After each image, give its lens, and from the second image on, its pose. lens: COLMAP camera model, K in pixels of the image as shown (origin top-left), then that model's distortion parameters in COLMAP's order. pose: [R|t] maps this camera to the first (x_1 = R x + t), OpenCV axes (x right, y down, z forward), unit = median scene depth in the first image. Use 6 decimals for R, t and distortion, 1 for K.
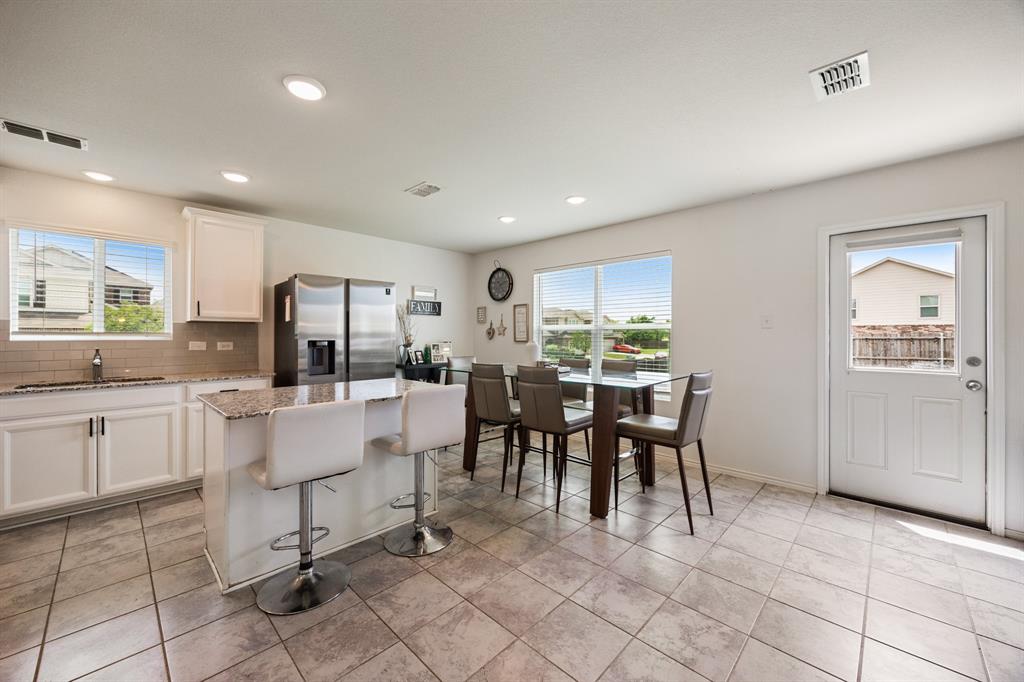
lens RADIAL K [[392.1, 0, 512.6], [0, 392.1, 334.8], [0, 0, 1]] dist [-0.000728, 0.000401]
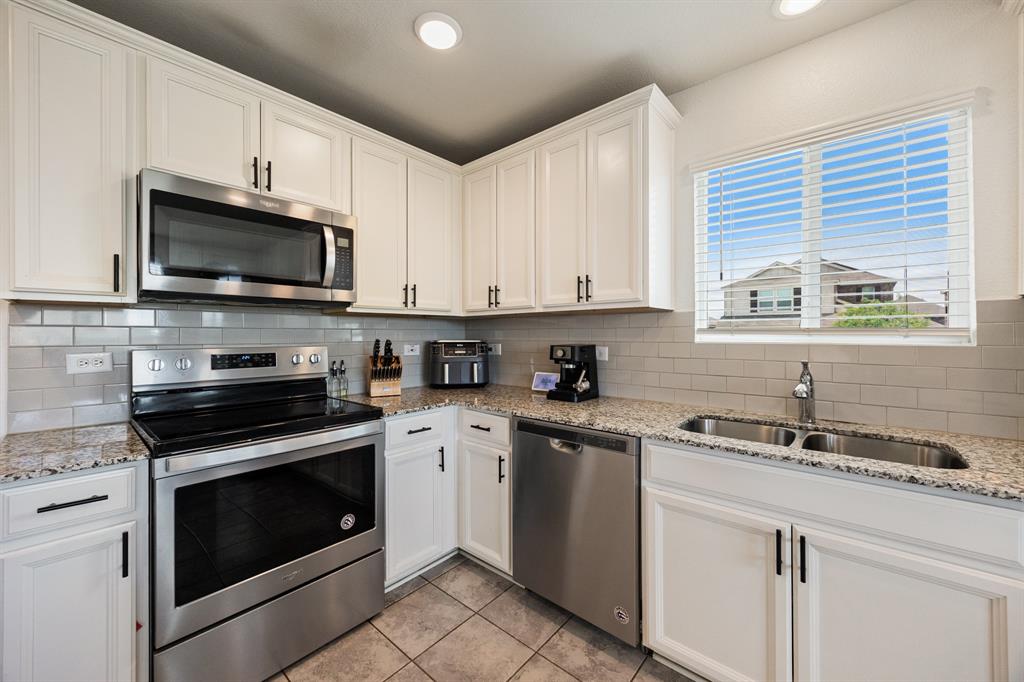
lens RADIAL K [[392.1, 0, 513.5], [0, 392.1, 335.4], [0, 0, 1]] dist [-0.000728, 0.000401]
pose [[0.056125, 0.001305, -0.998423, -0.500982], [0.003536, 0.999993, 0.001506, 0.000395], [0.998417, -0.003615, 0.056120, 0.517474]]
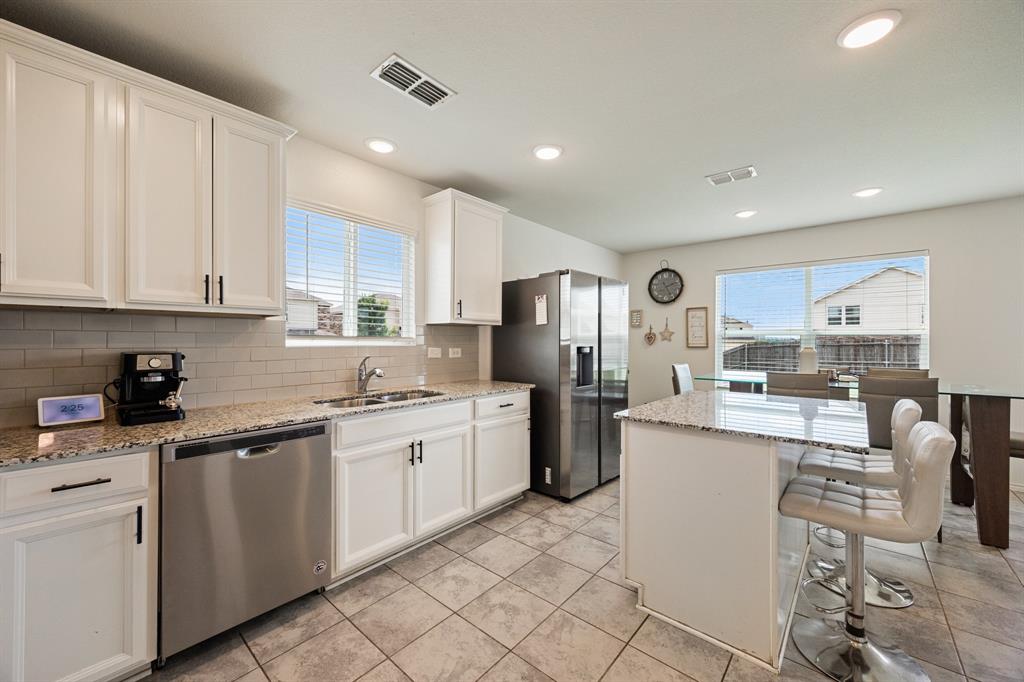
lens RADIAL K [[392.1, 0, 516.2], [0, 392.1, 341.2], [0, 0, 1]] dist [-0.000728, 0.000401]
pose [[0.998421, 0.000565, 0.056172, -0.679191], [-0.000697, 0.999997, 0.002326, 0.001146], [-0.056171, -0.002361, 0.998418, 0.134914]]
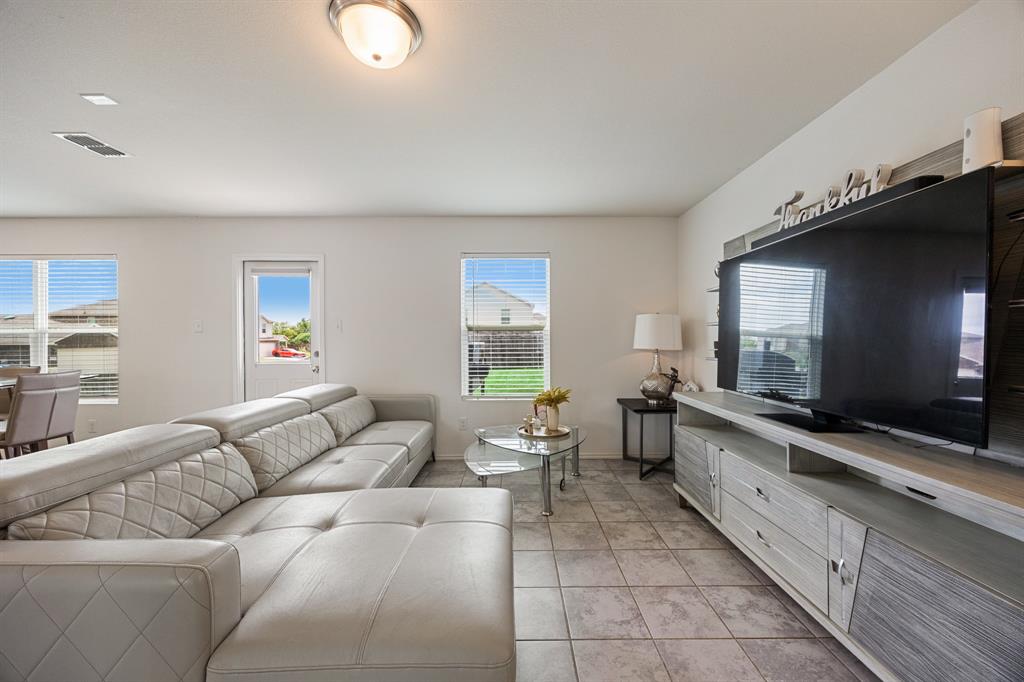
lens RADIAL K [[392.1, 0, 512.1], [0, 392.1, 338.9], [0, 0, 1]] dist [-0.000728, 0.000401]
pose [[0.716603, -0.008025, 0.697435, 0.458369], [0.005089, 0.999967, 0.006278, 0.001045], [-0.697463, -0.000950, 0.716621, -0.463344]]
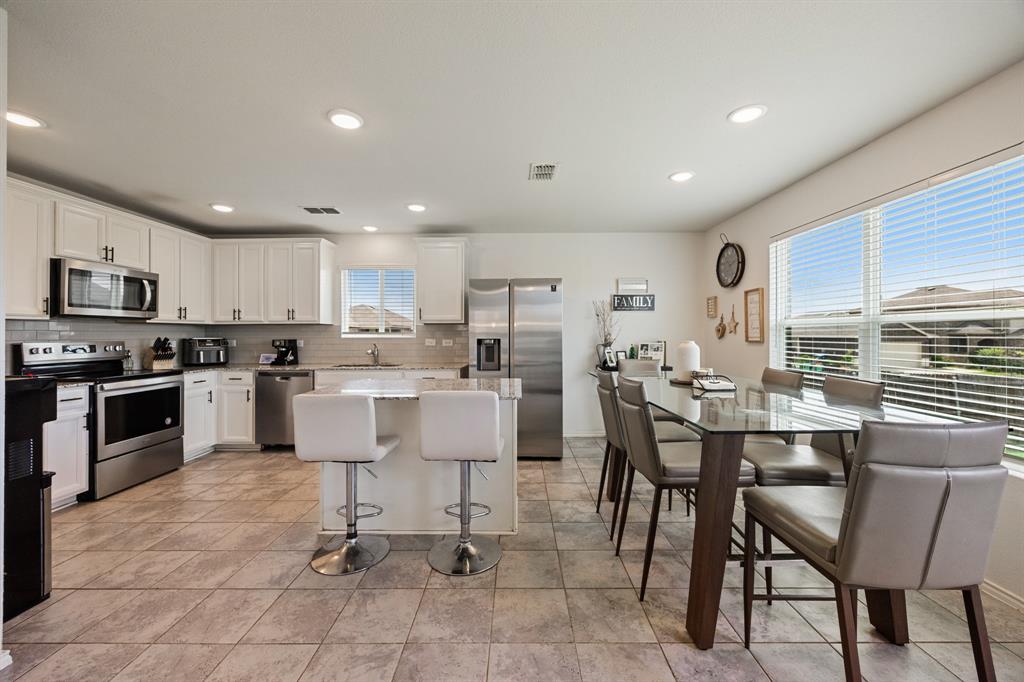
lens RADIAL K [[392.1, 0, 515.7], [0, 392.1, 333.2], [0, 0, 1]] dist [-0.000728, 0.000401]
pose [[0.695392, -0.003687, -0.718621, 0.339454], [0.003684, 0.999992, -0.001566, 0.000746], [0.718621, -0.001559, 0.695400, 0.296107]]
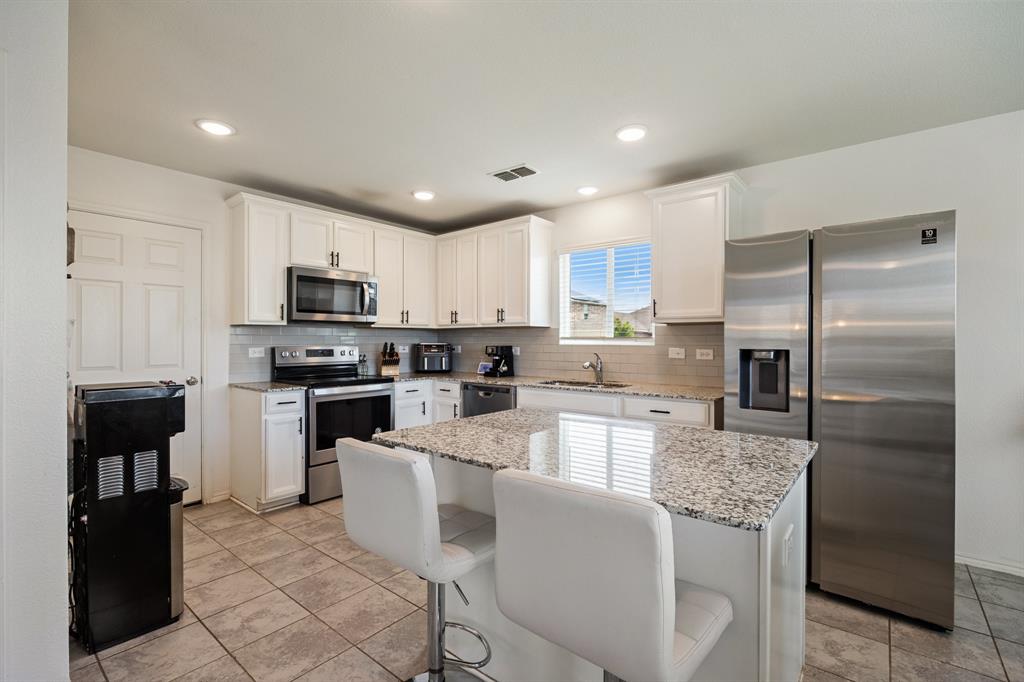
lens RADIAL K [[458.6, 0, 517.2], [0, 458.6, 341.9], [0, 0, 1]] dist [-0.010317, 0.000897]
pose [[0.096337, 0.003986, -0.995341, 0.135568], [-0.000202, 0.999992, 0.003985, 0.000700], [0.995349, -0.000183, 0.096338, 0.572537]]
